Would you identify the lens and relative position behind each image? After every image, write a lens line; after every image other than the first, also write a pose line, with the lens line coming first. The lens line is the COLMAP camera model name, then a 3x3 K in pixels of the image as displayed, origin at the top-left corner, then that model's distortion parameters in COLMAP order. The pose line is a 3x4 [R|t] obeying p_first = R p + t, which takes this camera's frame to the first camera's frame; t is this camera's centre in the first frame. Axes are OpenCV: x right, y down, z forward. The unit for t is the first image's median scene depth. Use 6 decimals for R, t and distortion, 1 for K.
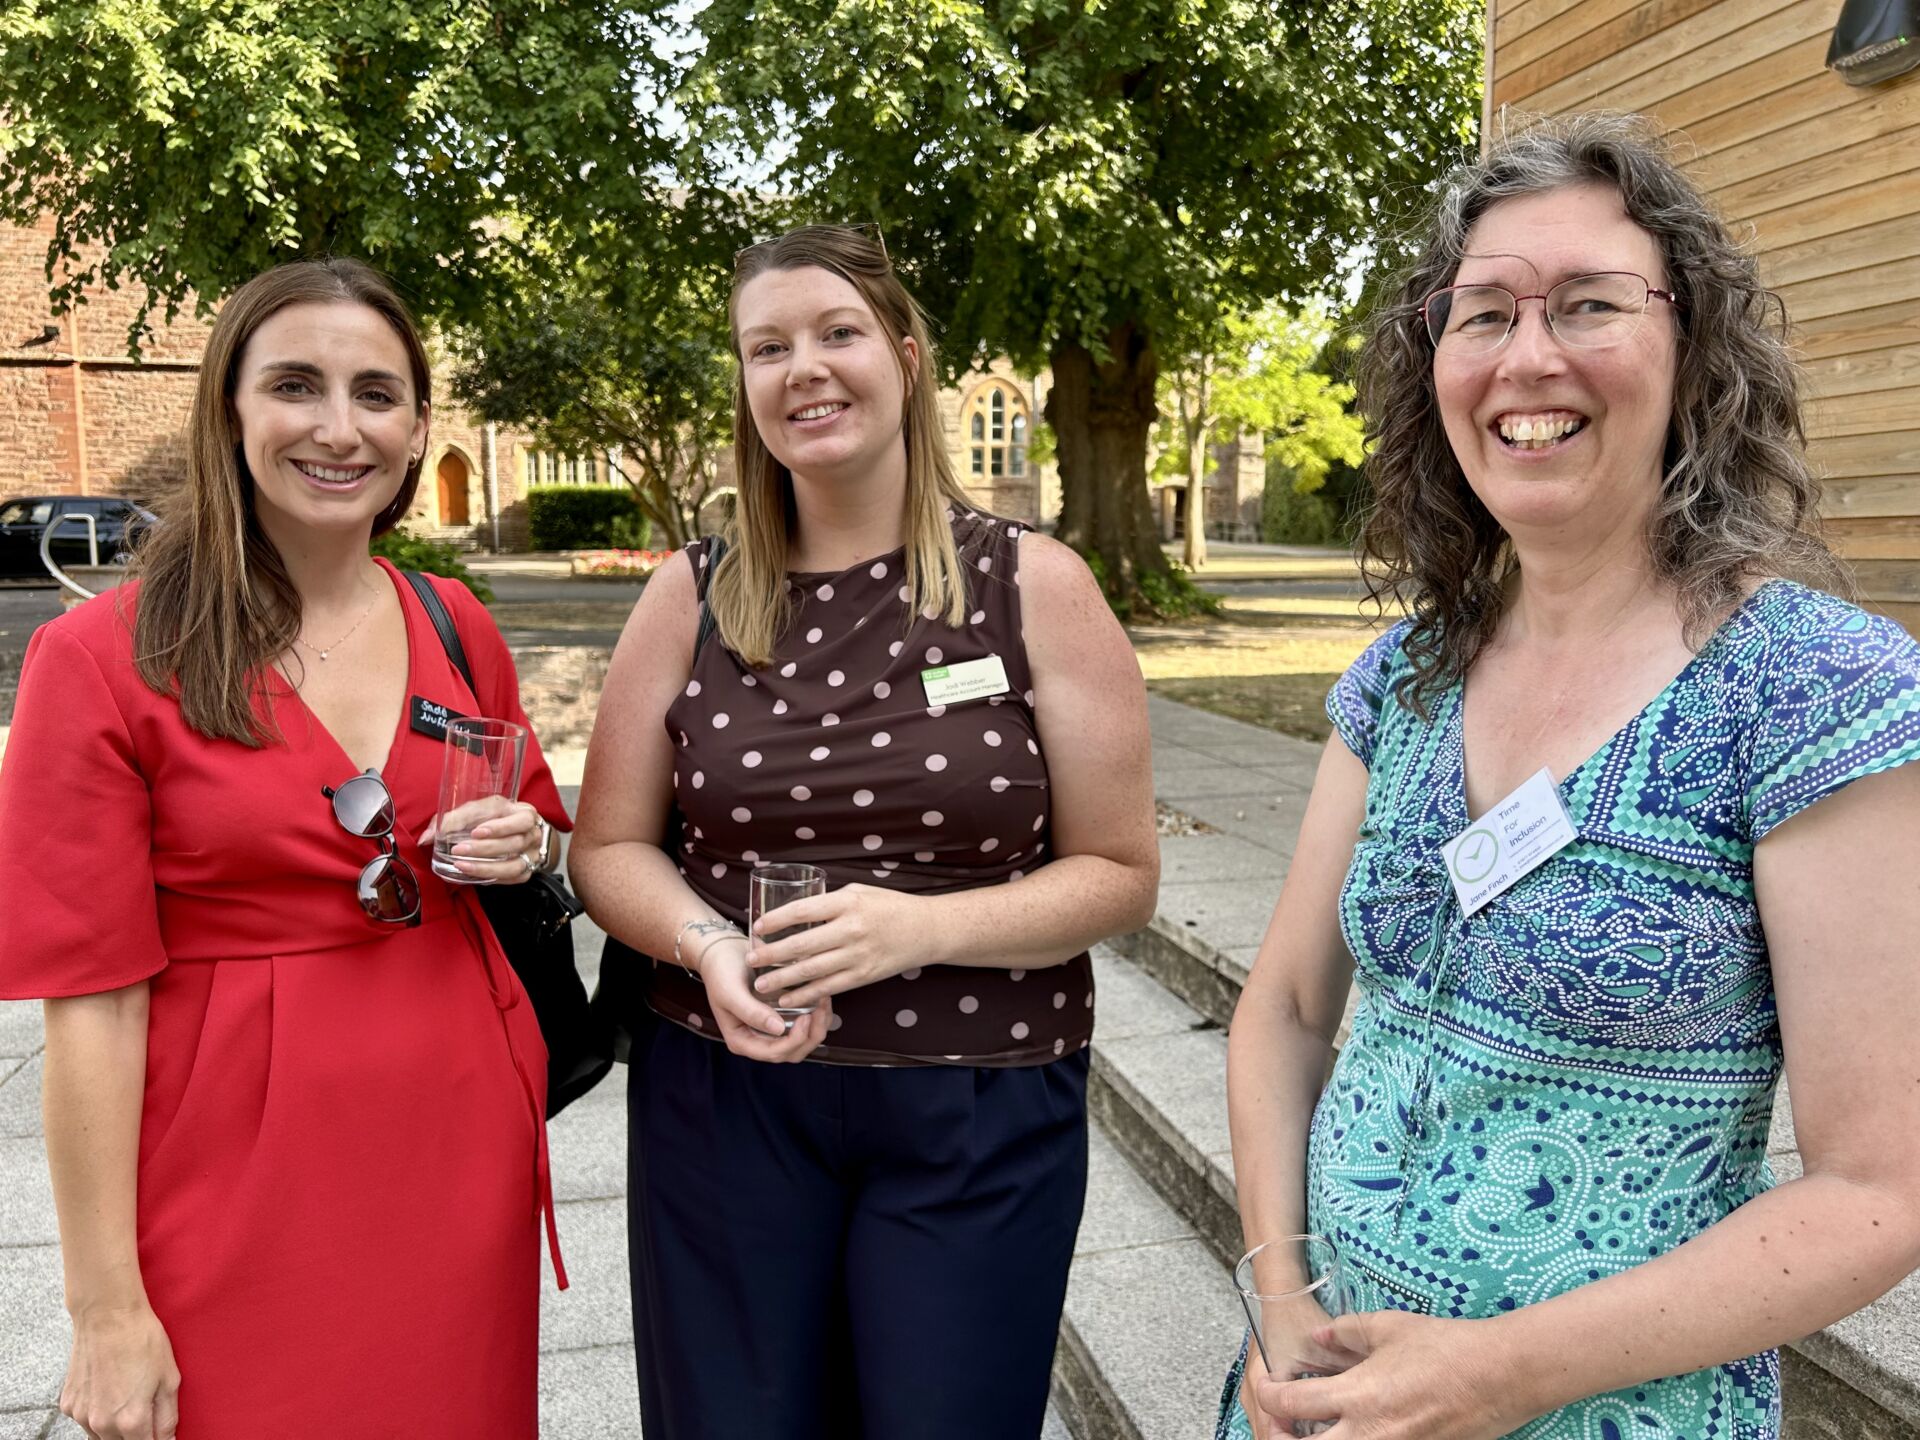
lens RADIAL K [[1378.6, 0, 960.0], [0, 1378.6, 720.0], [0, 0, 1]] dist [0.060488, -0.061319]
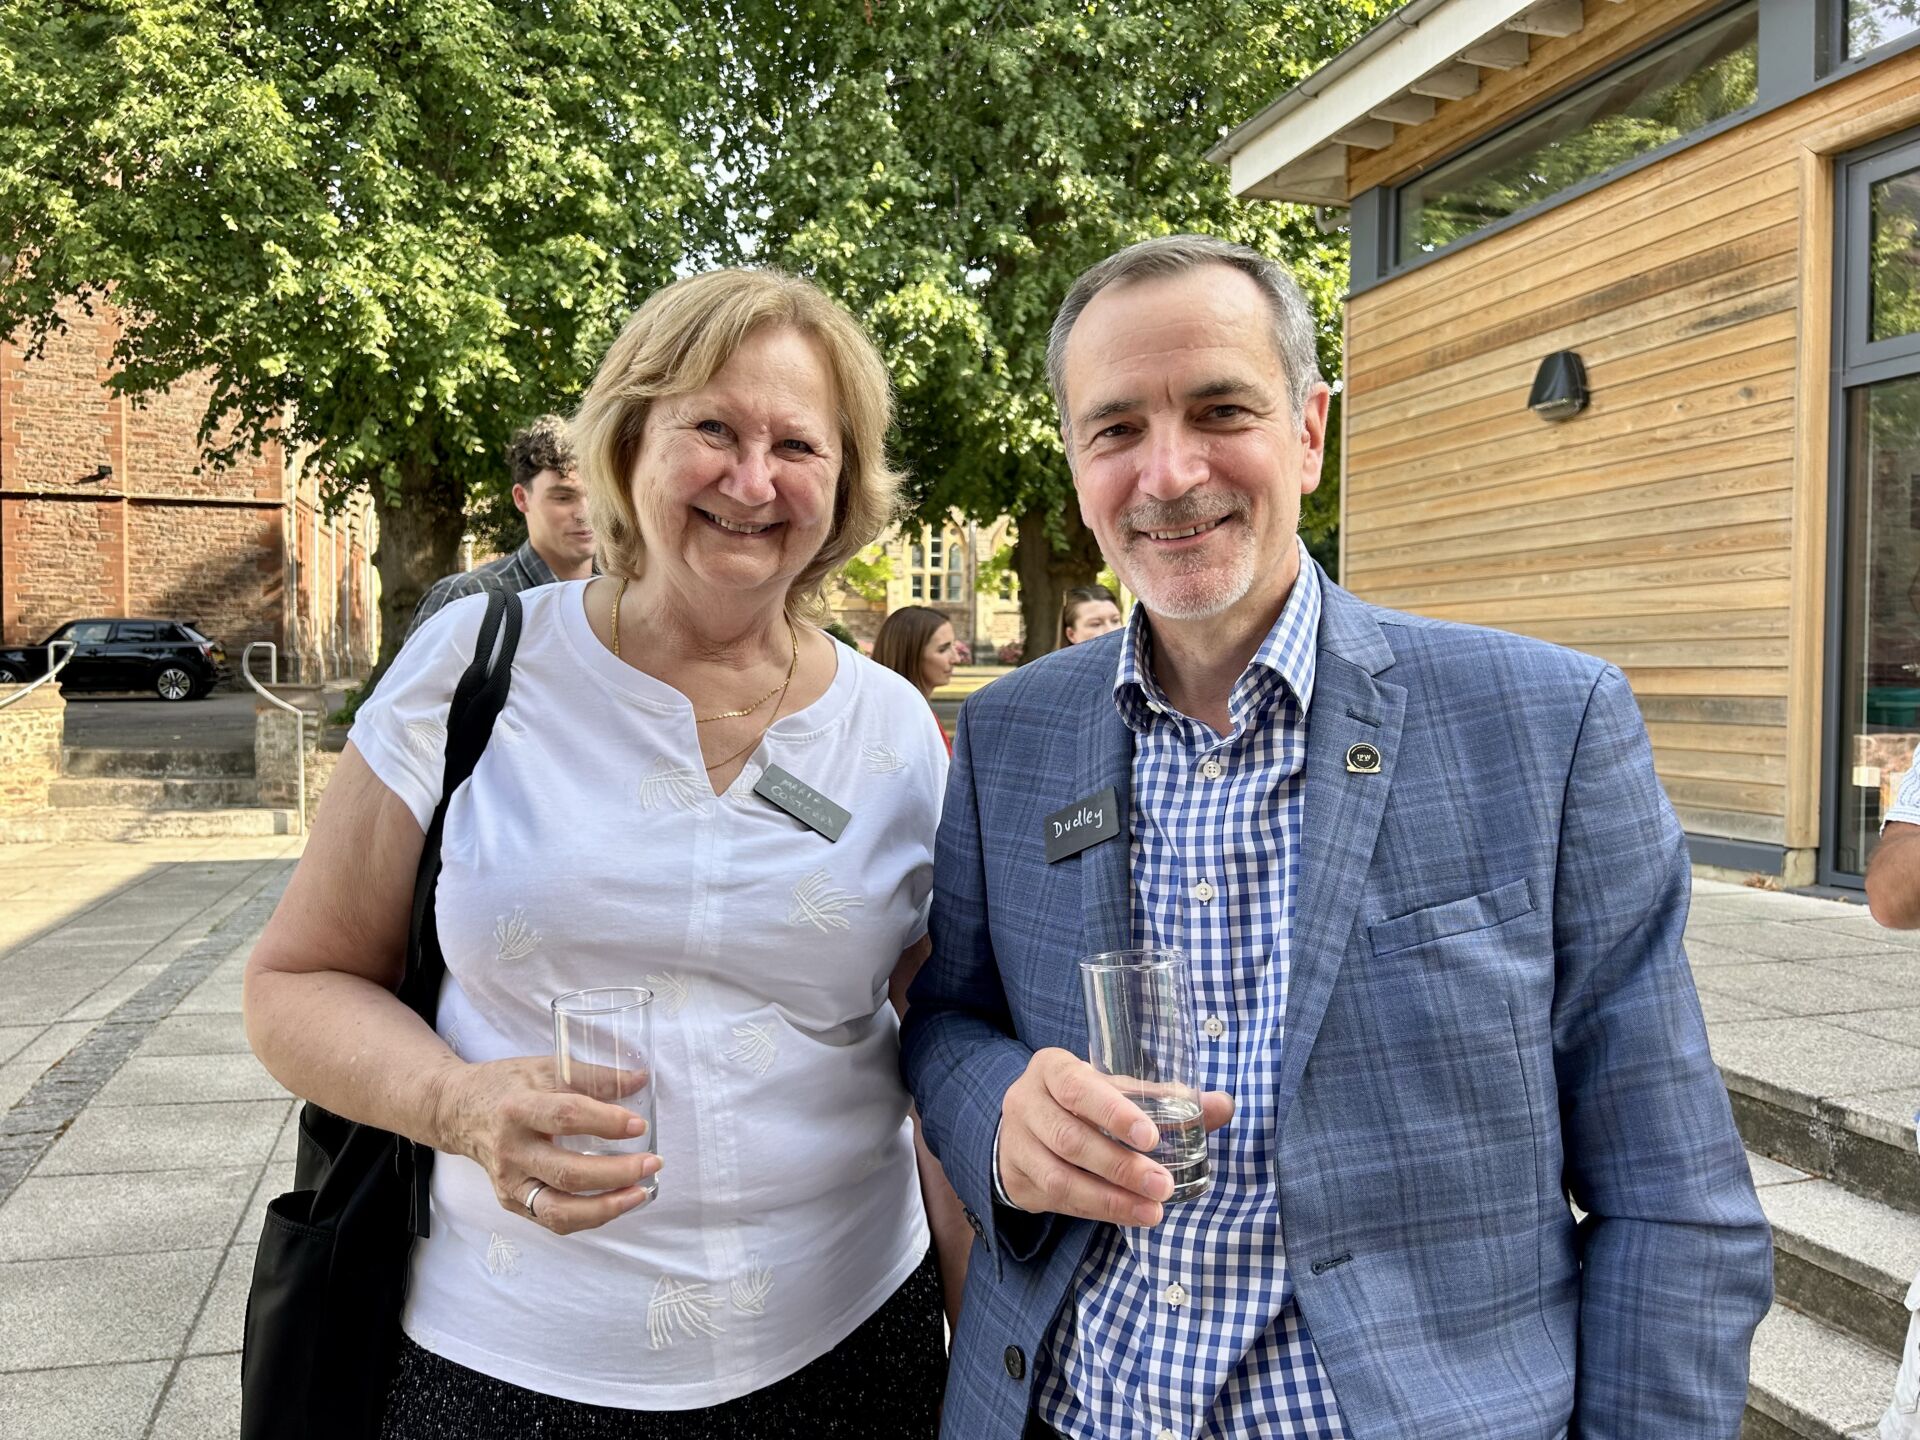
lens RADIAL K [[1448.6, 0, 960.0], [0, 1448.6, 720.0], [0, 0, 1]] dist [0.006648, -0.000131]
pose [[0.997575, 0.006543, 0.069296, -0.050134], [-0.000685, 0.996447, -0.084221, 0.016382], [-0.069601, 0.083969, 0.994035, -0.176601]]
